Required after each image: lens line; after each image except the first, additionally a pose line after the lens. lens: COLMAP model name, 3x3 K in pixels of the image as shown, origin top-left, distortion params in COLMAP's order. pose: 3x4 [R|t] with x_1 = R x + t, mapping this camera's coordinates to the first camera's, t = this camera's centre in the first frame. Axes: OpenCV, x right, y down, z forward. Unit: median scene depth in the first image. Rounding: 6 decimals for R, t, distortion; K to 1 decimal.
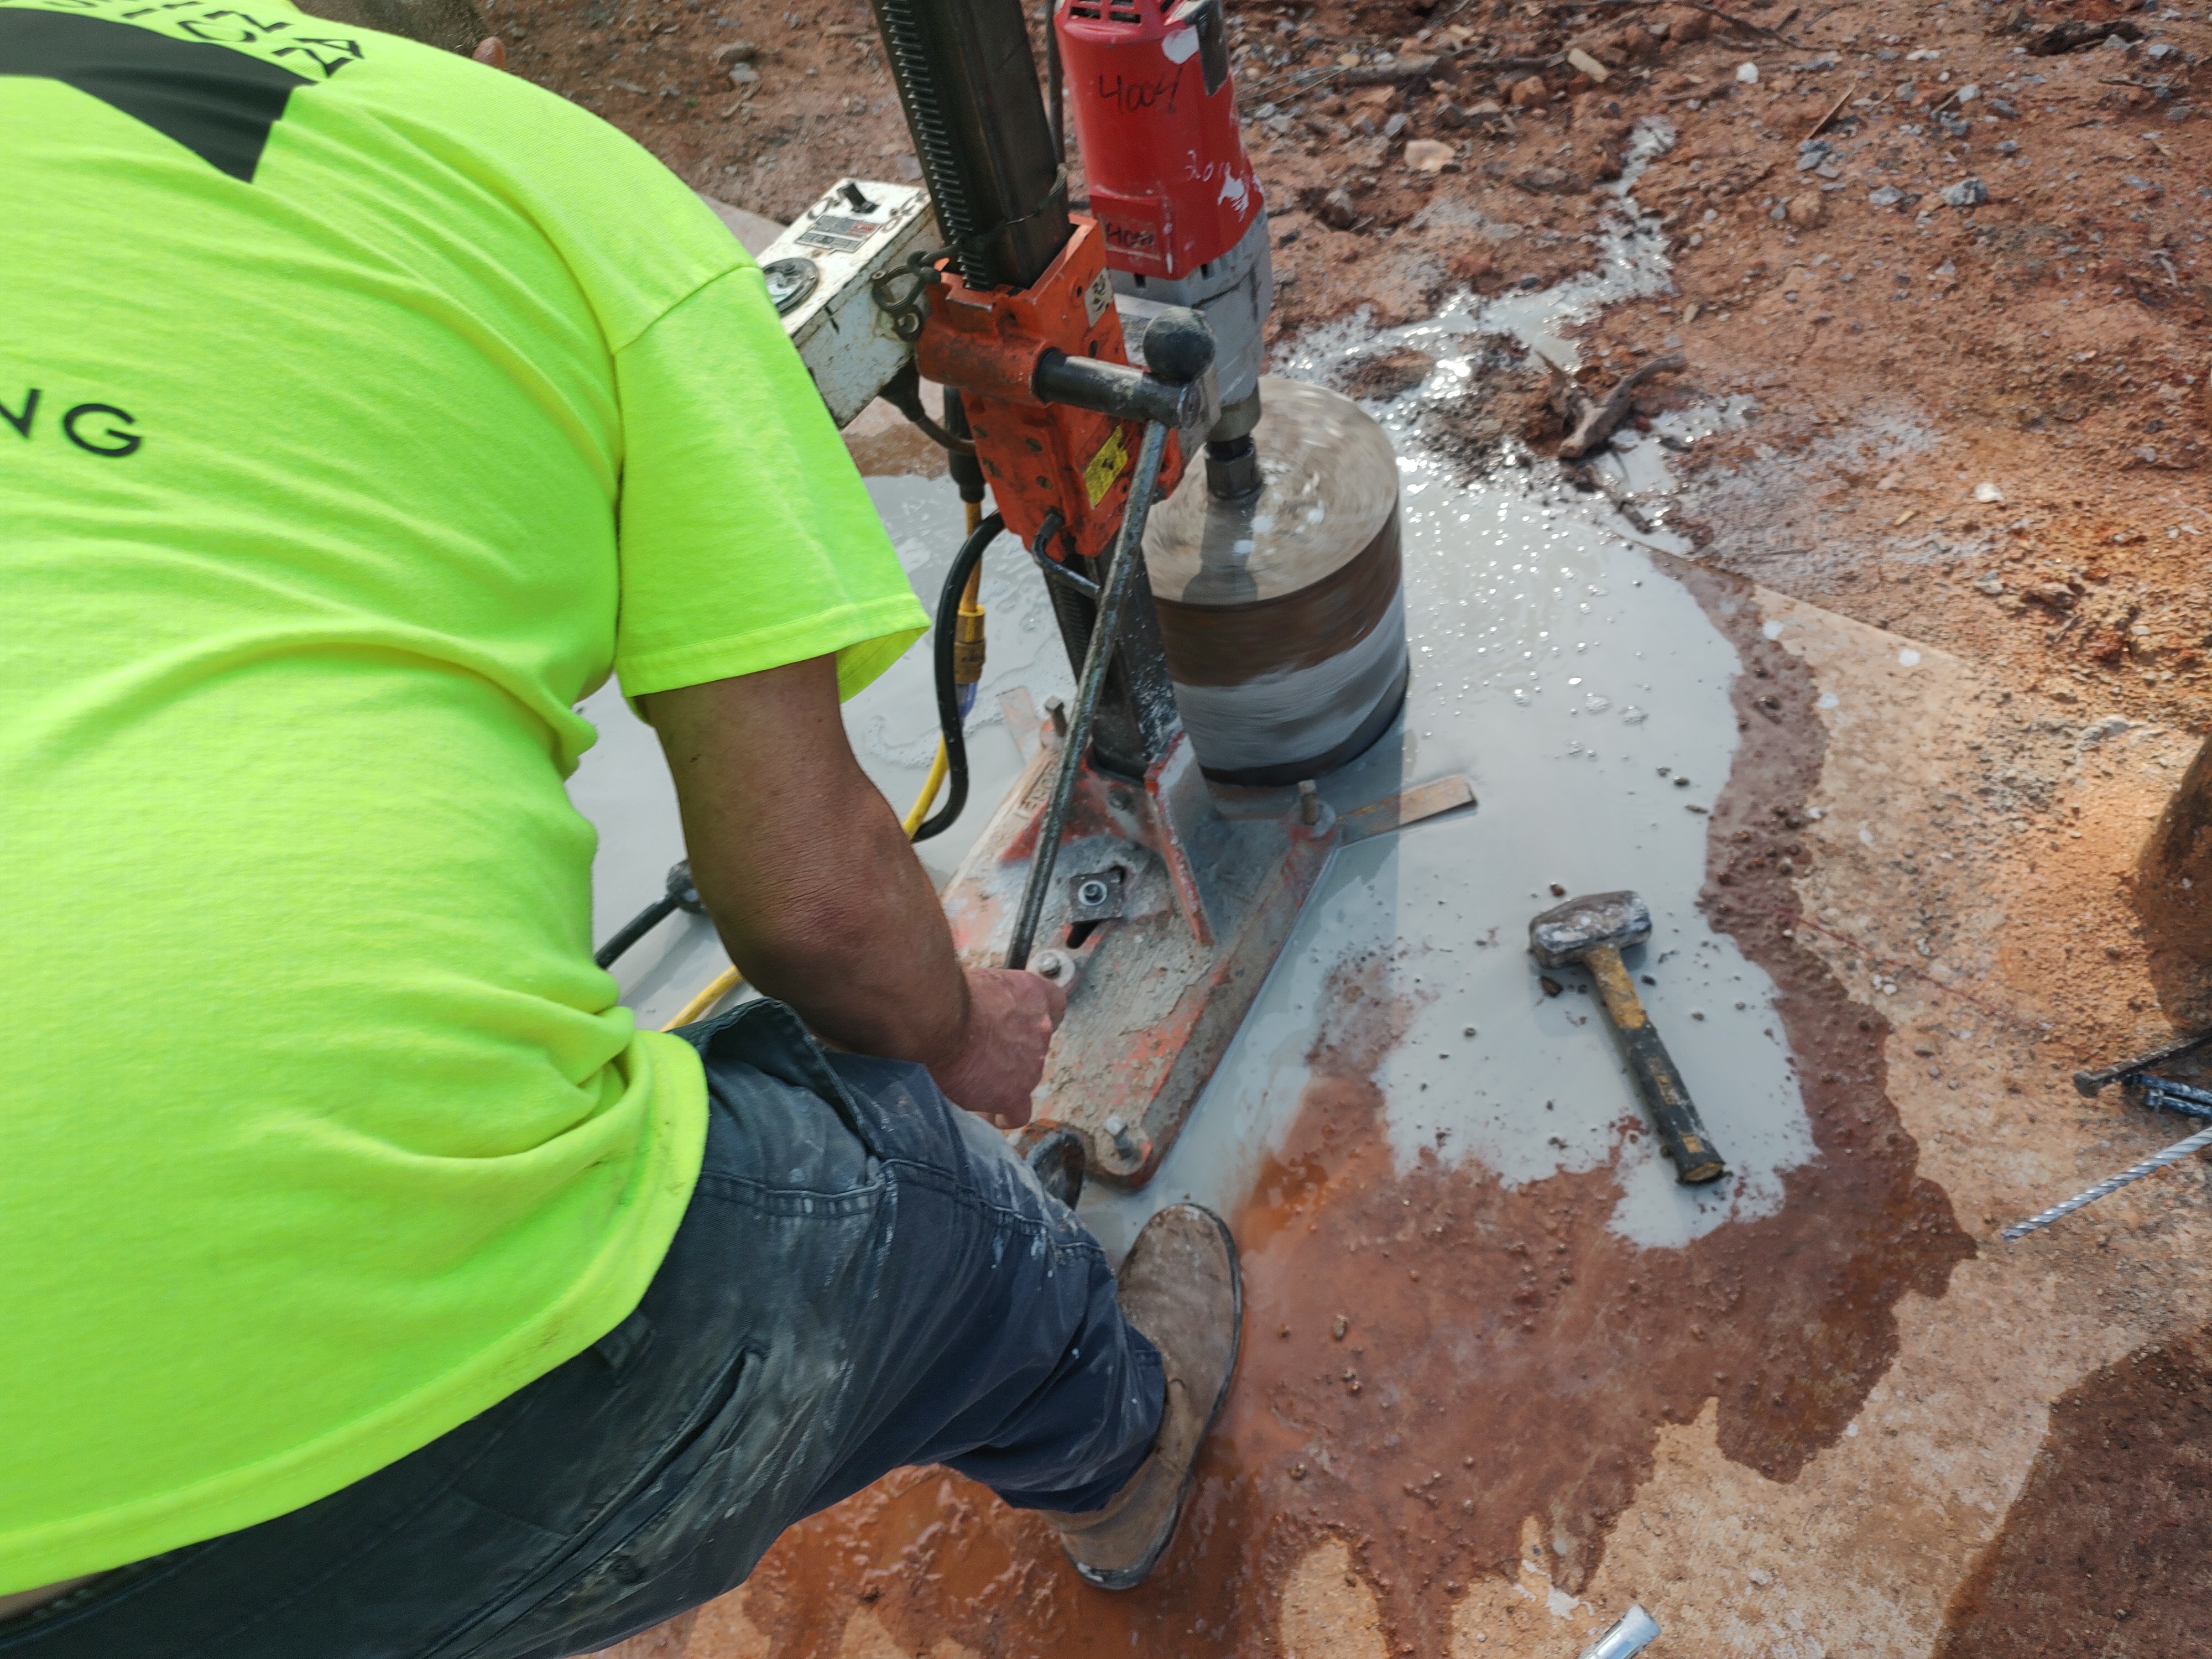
lens RADIAL K [[1545.3, 0, 1106.0], [0, 1545.3, 829.5], [0, 0, 1]] dist [-0.047083, 0.003266]
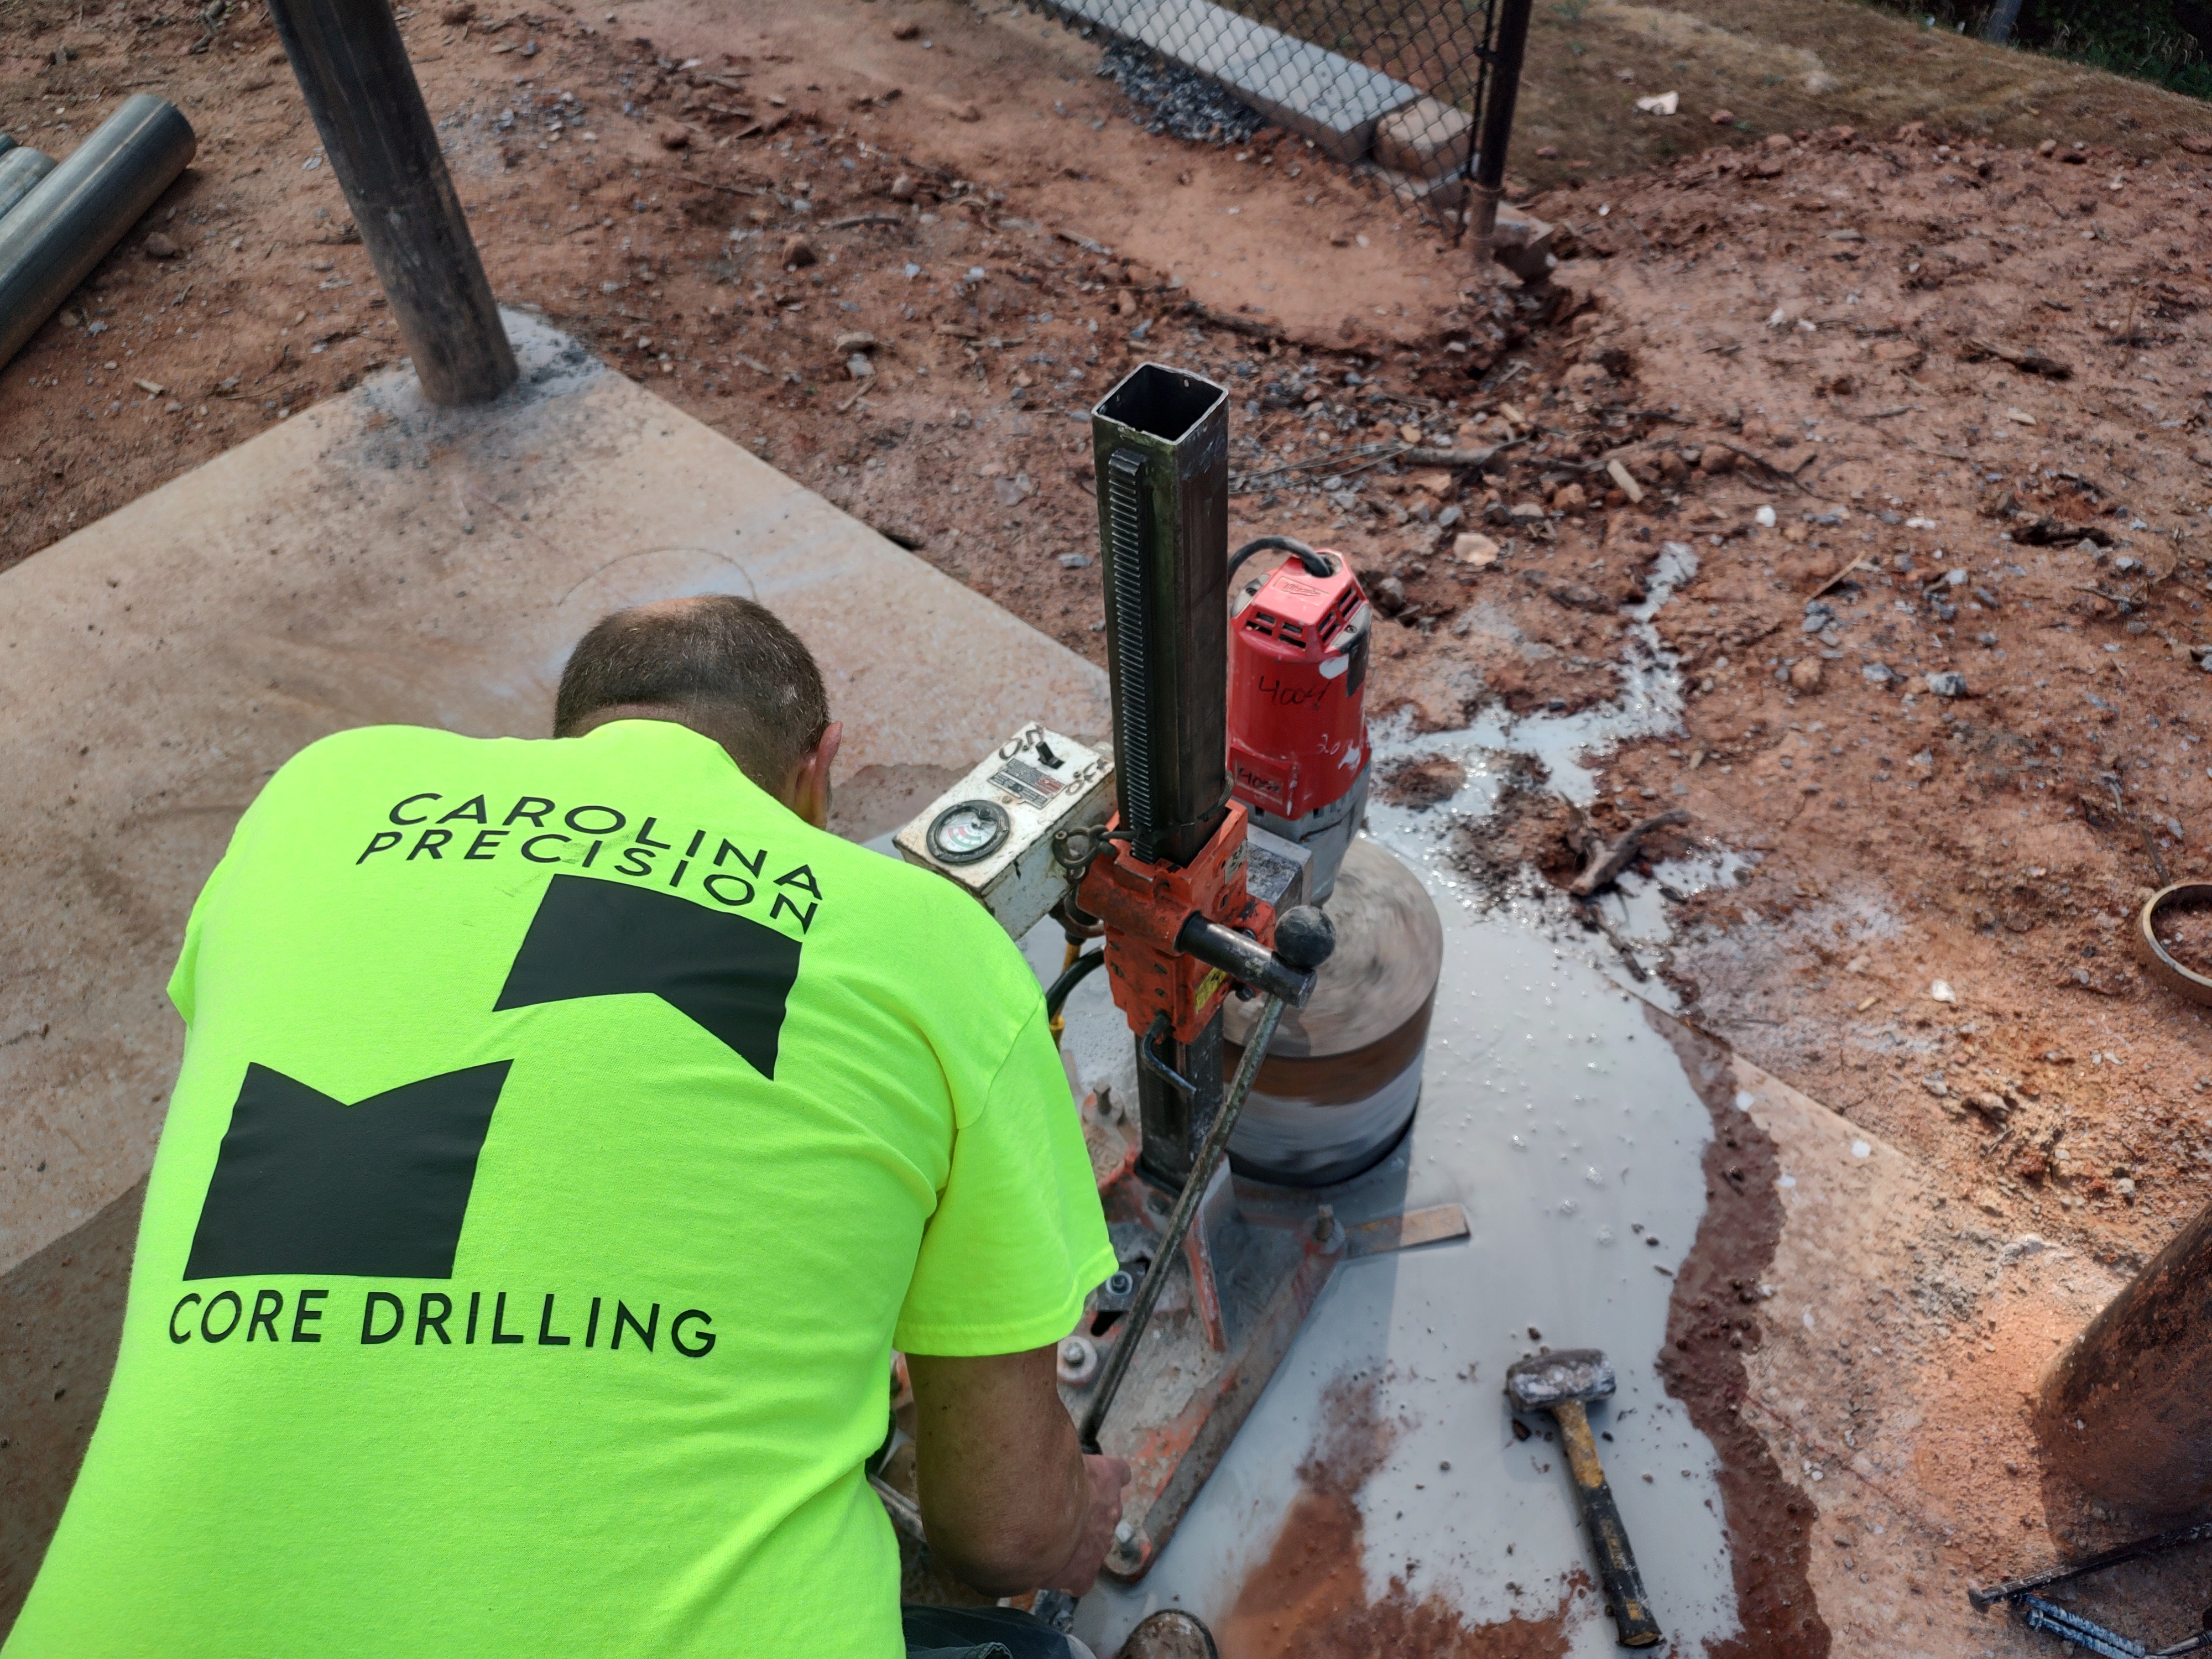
lens RADIAL K [[1554.4, 0, 1148.7], [0, 1554.4, 829.6], [0, 0, 1]] dist [-0.027140, -0.023810]
pose [[0.988177, 0.144866, 0.050192, -0.072571], [-0.138098, 0.983244, -0.118992, -0.118529], [-0.066589, 0.110654, 0.991626, -0.102902]]
